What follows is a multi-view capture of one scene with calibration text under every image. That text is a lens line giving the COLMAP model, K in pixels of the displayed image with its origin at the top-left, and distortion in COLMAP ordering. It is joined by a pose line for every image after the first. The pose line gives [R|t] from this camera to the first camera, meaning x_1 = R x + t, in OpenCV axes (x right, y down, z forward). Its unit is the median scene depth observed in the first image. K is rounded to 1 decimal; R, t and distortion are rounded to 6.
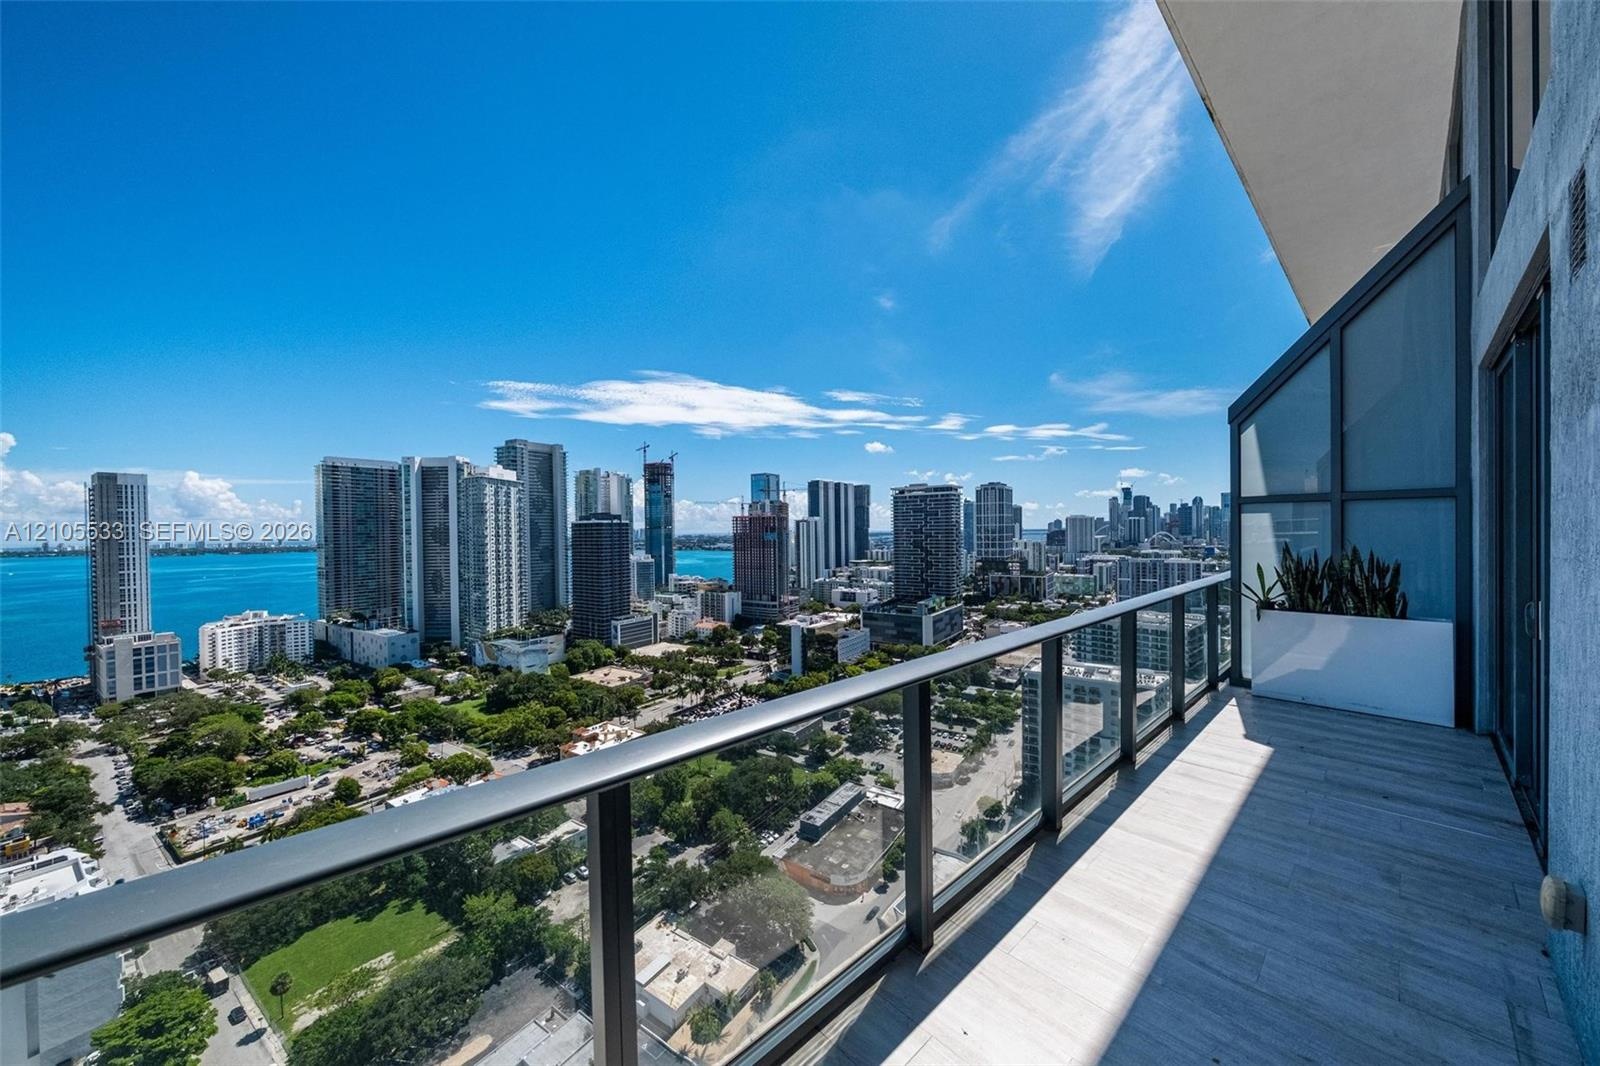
lens RADIAL K [[549.2, 0, 795.0], [0, 549.2, 536.0], [0, 0, 1]] dist [0.000007, -0.000358]
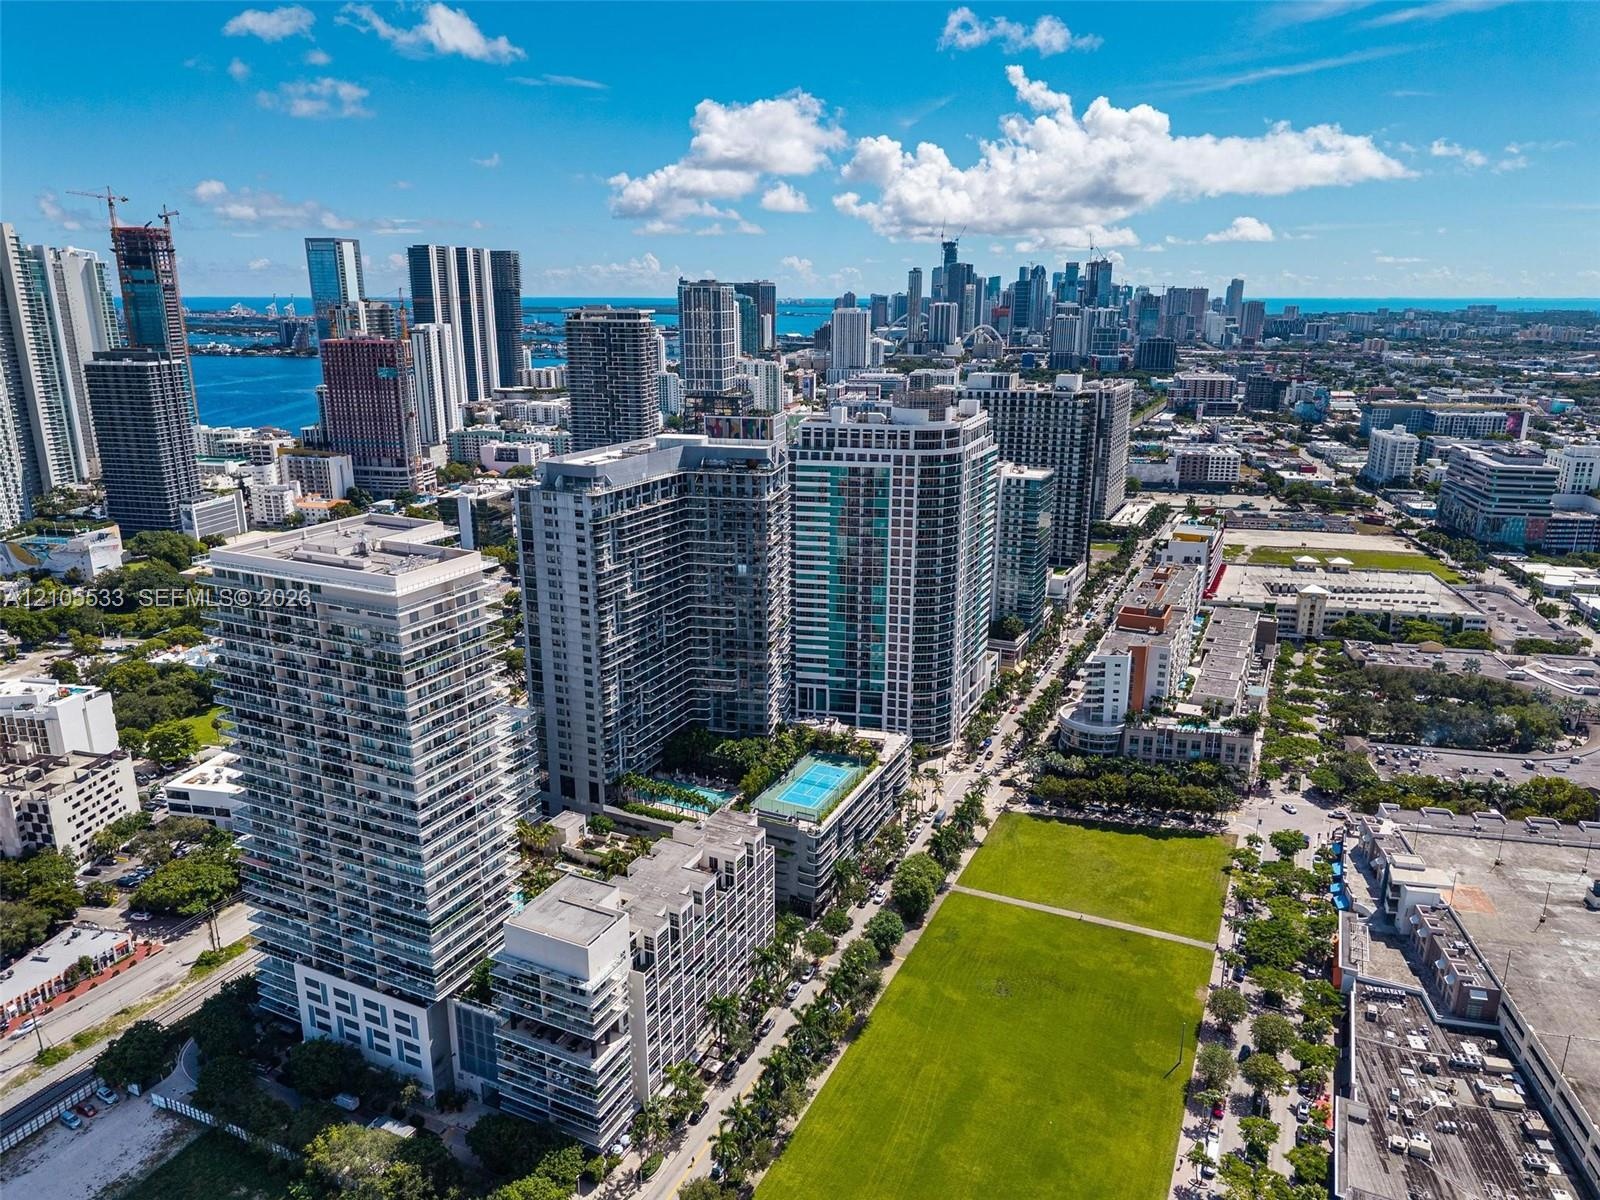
lens RADIAL K [[1093.7, 0, 797.5], [0, 1093.7, 617.5], [0, 0, 1]] dist [0.005876, 0.001275]
pose [[0.927293, -0.093014, 0.362597, -0.170415], [-0.009499, 0.962479, 0.271189, -0.145674], [-0.374217, -0.254916, 0.891616, -0.889013]]
